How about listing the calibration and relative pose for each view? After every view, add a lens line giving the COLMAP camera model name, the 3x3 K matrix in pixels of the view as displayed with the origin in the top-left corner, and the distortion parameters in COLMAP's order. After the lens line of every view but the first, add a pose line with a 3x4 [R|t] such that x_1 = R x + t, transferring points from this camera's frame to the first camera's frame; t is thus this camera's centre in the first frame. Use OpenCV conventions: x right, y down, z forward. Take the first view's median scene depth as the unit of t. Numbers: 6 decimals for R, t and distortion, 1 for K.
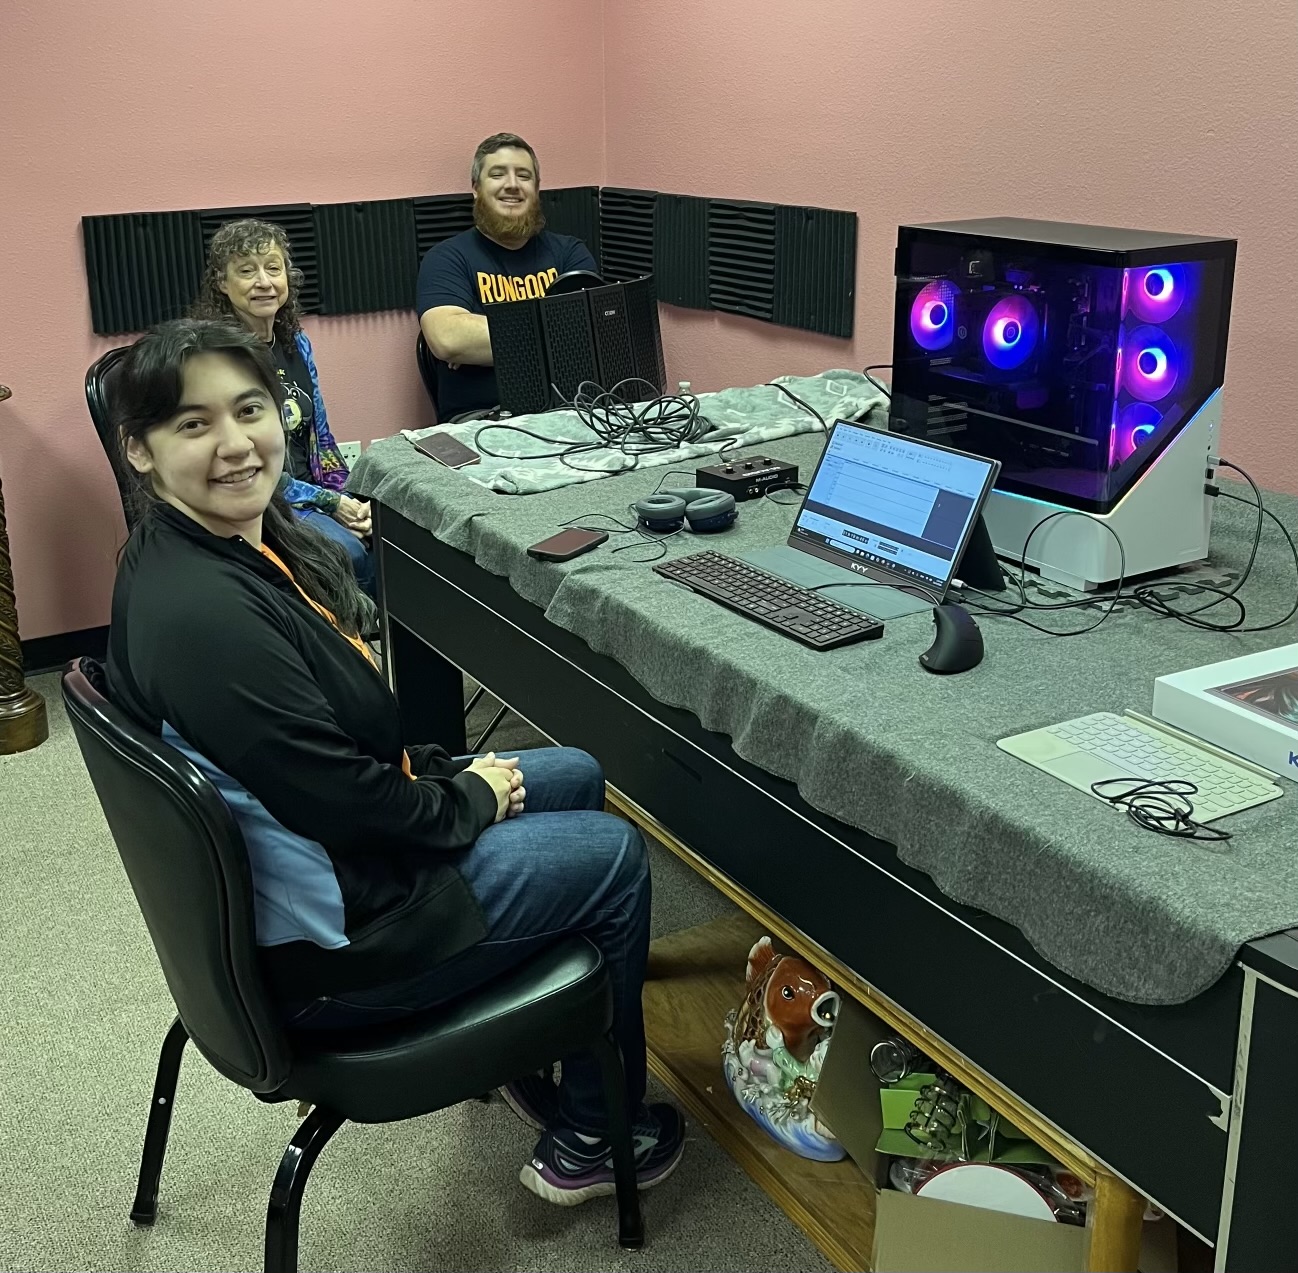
lens RADIAL K [[1481.6, 0, 615.4], [0, 1481.6, 499.8], [0, 0, 1]] dist [0.007115, -0.015390]
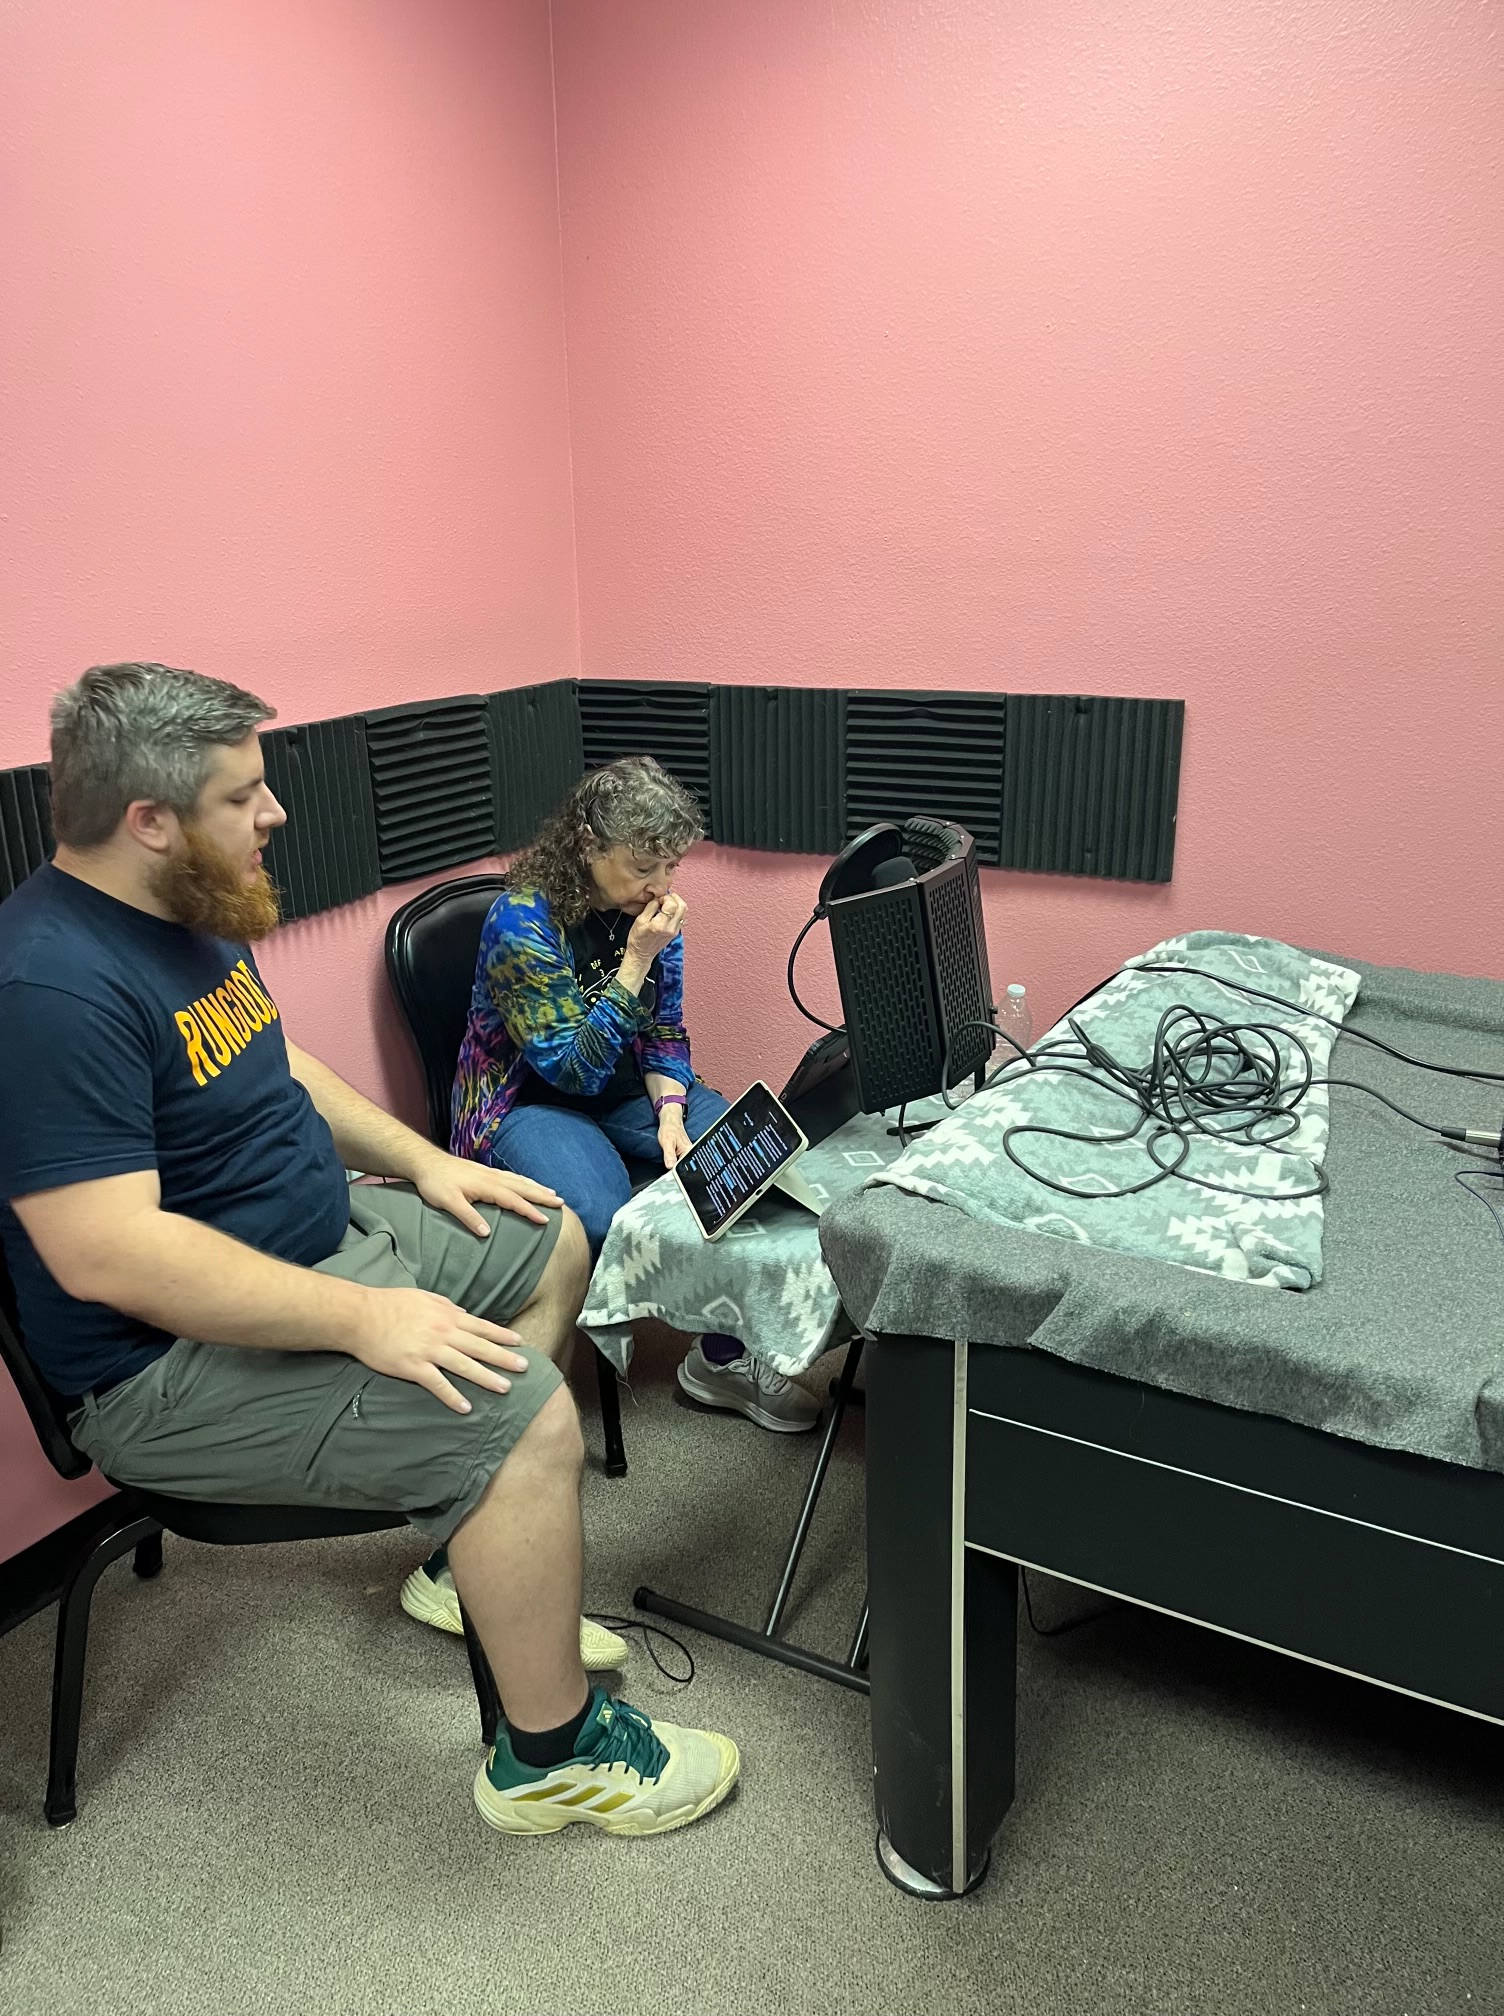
lens RADIAL K [[1506.9, 0, 752.0], [0, 1506.9, 1008.0], [0, 0, 1]] dist [0.055976, 0.002361]
pose [[0.869443, -0.152344, 0.469958, -0.312334], [0.140961, 0.988222, 0.059562, -0.105436], [-0.473496, 0.014460, 0.880677, 0.410057]]
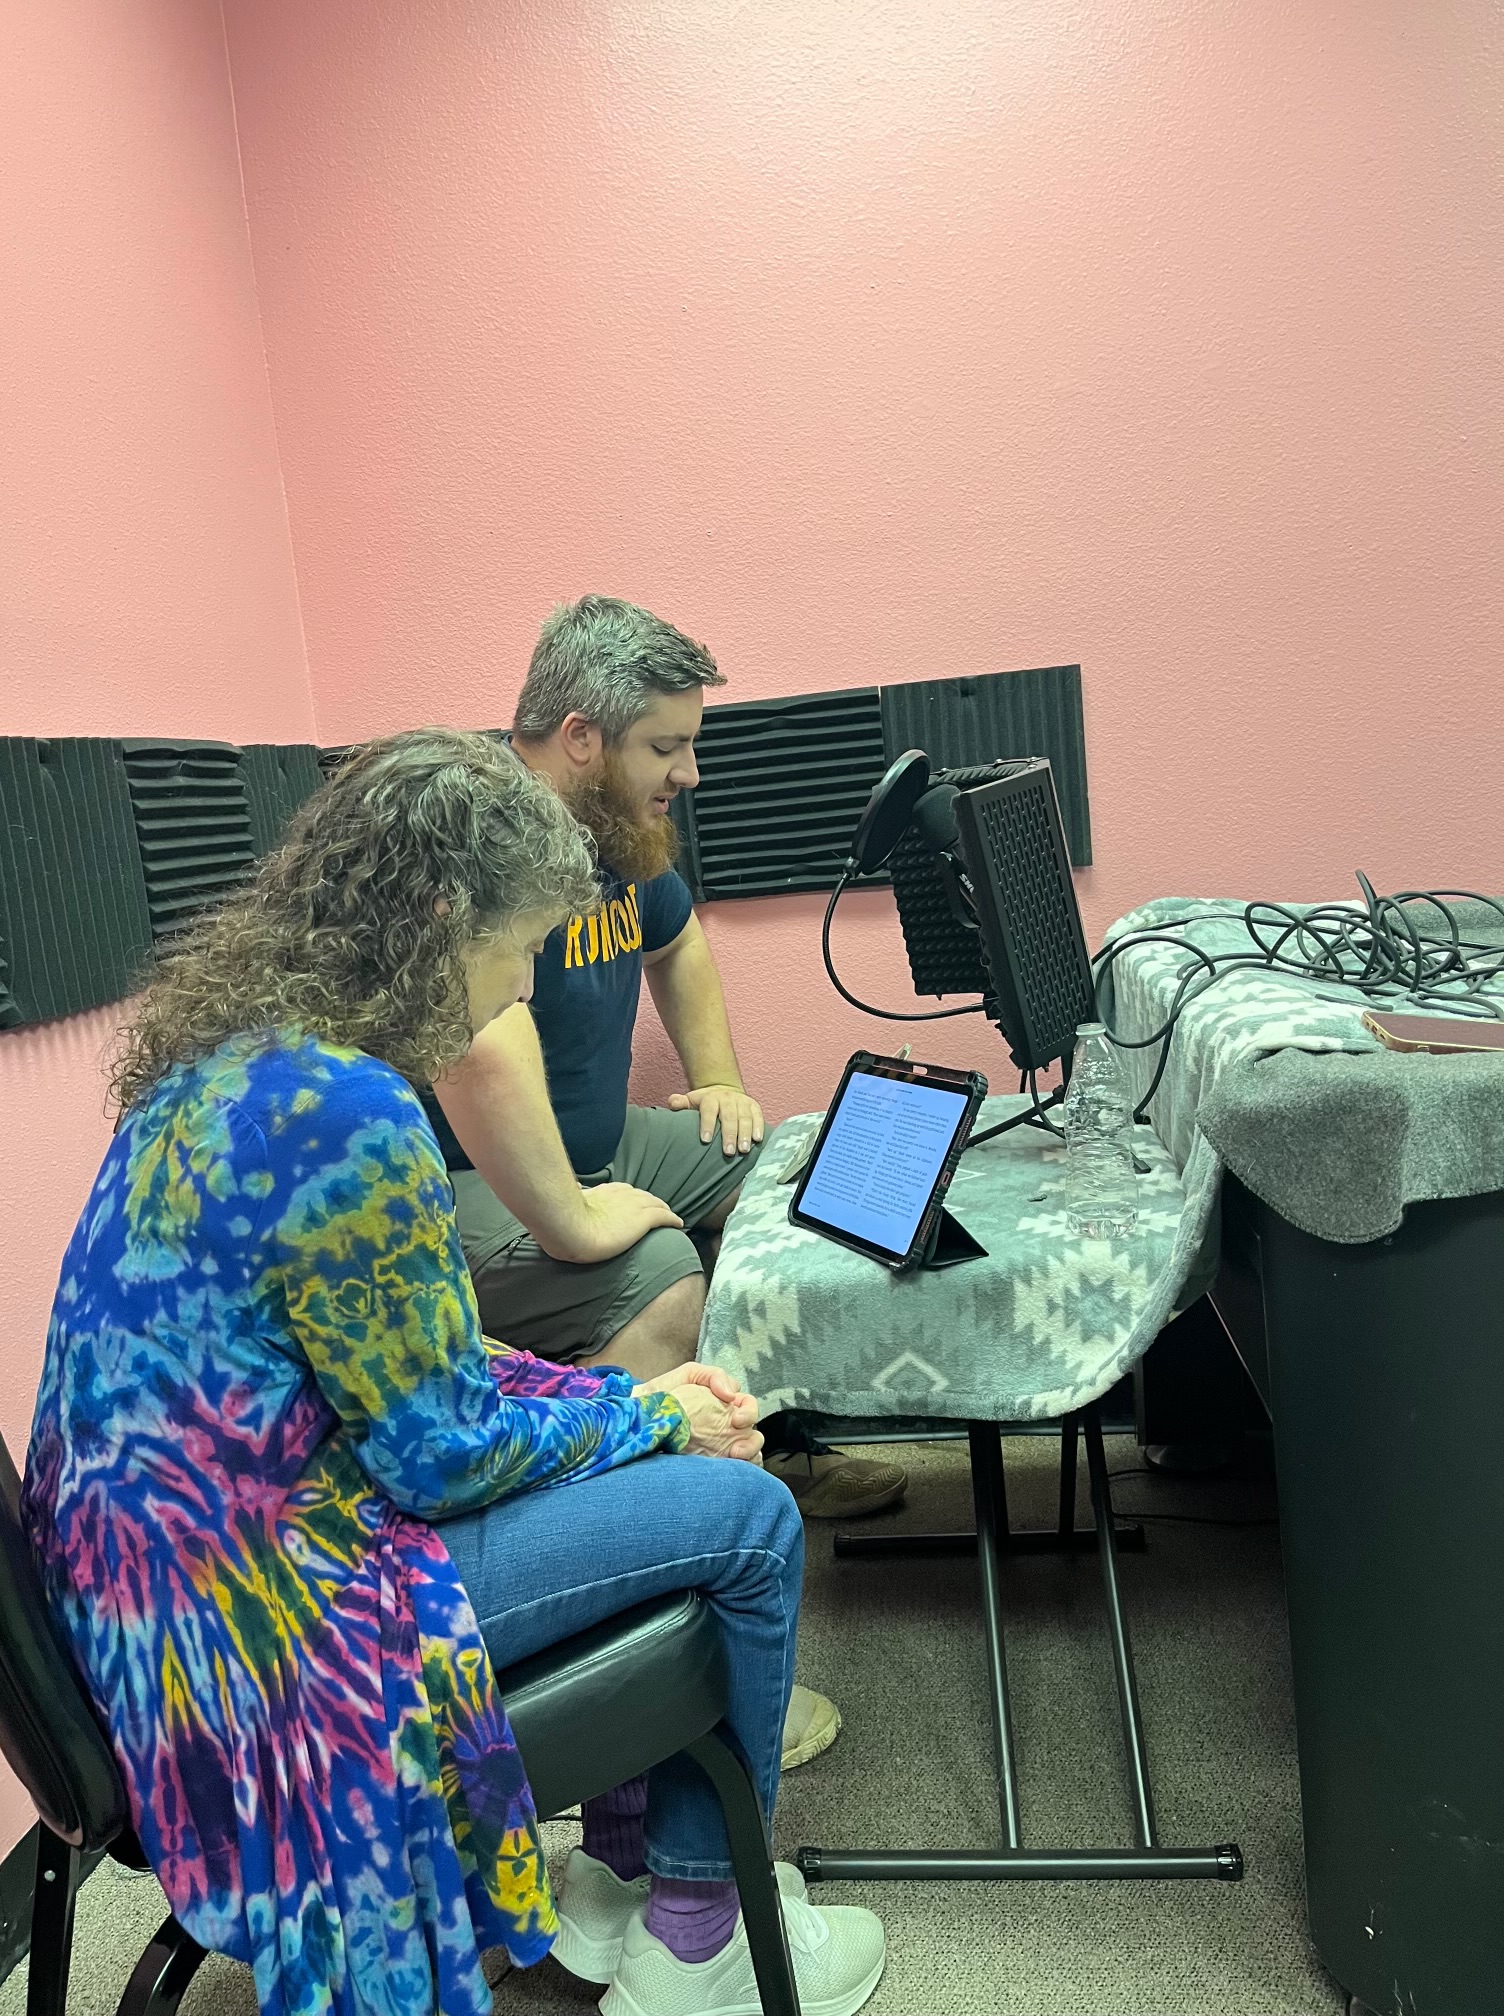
lens RADIAL K [[1452.1, 0, 752.0], [0, 1452.1, 1008.0], [0, 0, 1]] dist [0.063924, 0.000528]
pose [[0.642597, -0.172887, 0.746444, -0.363506], [0.283949, 0.958577, -0.022424, -0.066762], [-0.711648, 0.226362, 0.665070, 0.611828]]
